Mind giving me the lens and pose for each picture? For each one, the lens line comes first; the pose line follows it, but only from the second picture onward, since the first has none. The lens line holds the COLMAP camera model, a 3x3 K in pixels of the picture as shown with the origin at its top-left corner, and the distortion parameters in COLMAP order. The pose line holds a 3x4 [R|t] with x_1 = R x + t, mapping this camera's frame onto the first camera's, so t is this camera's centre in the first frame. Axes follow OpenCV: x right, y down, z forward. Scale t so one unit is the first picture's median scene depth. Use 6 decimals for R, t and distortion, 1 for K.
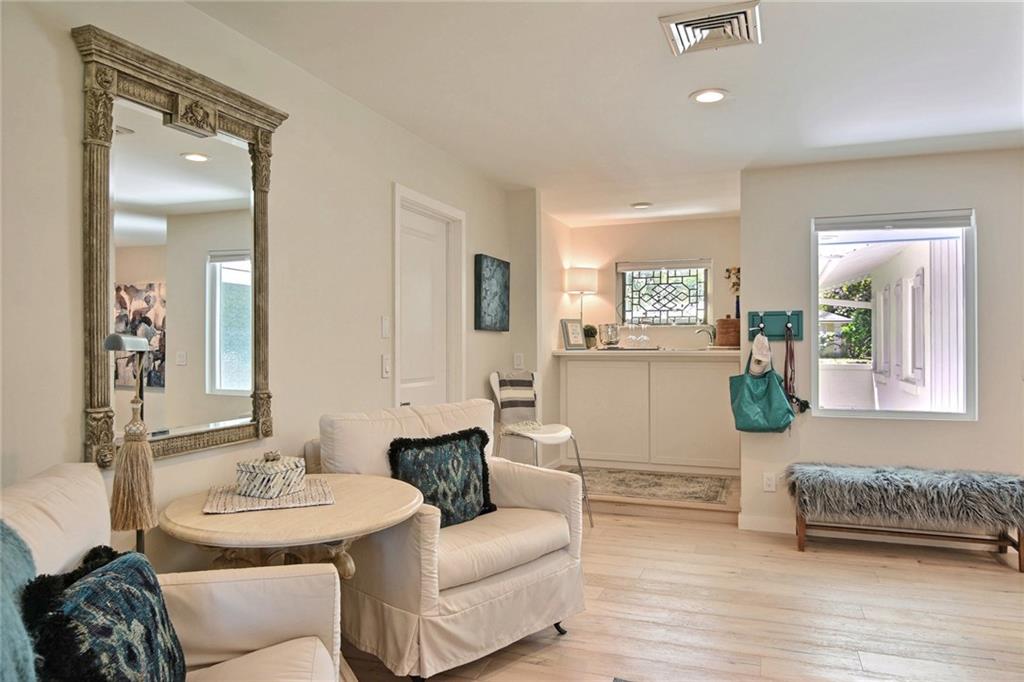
lens RADIAL K [[697.0, 0, 509.5], [0, 697.0, 340.3], [0, 0, 1]] dist [-0.004377, -0.000661]
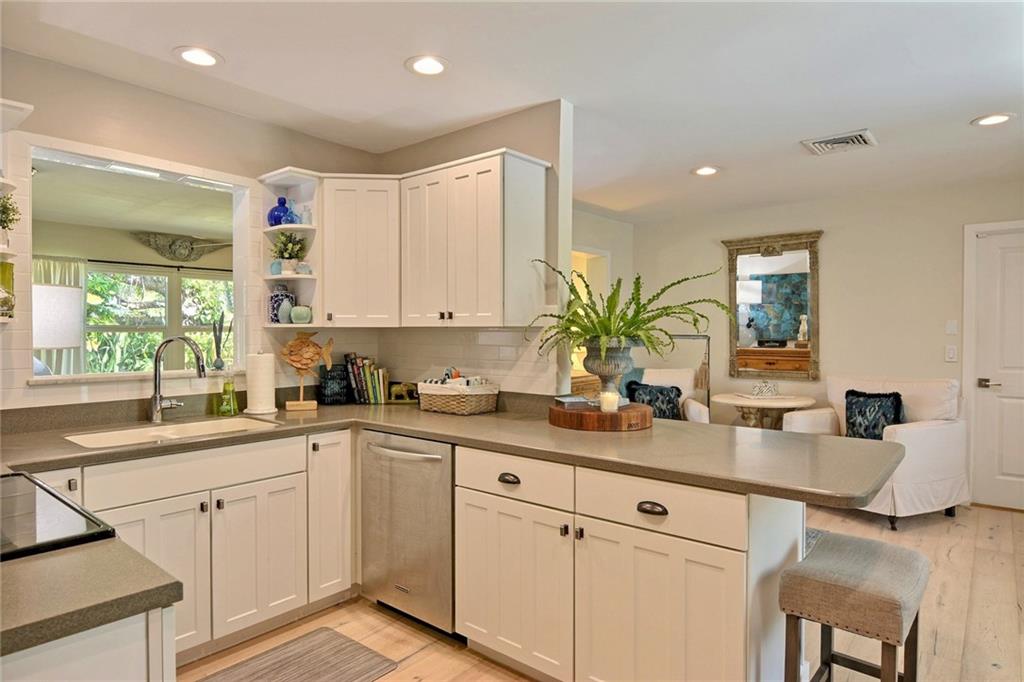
lens RADIAL K [[593.0, 0, 507.9], [0, 593.0, 337.8], [0, 0, 1]] dist [-0.014009, -0.000233]
pose [[-0.330423, 0.013193, -0.943741, 1.162424], [0.007436, 0.999908, 0.011375, -0.015401], [0.943804, -0.003259, -0.330490, 0.471698]]
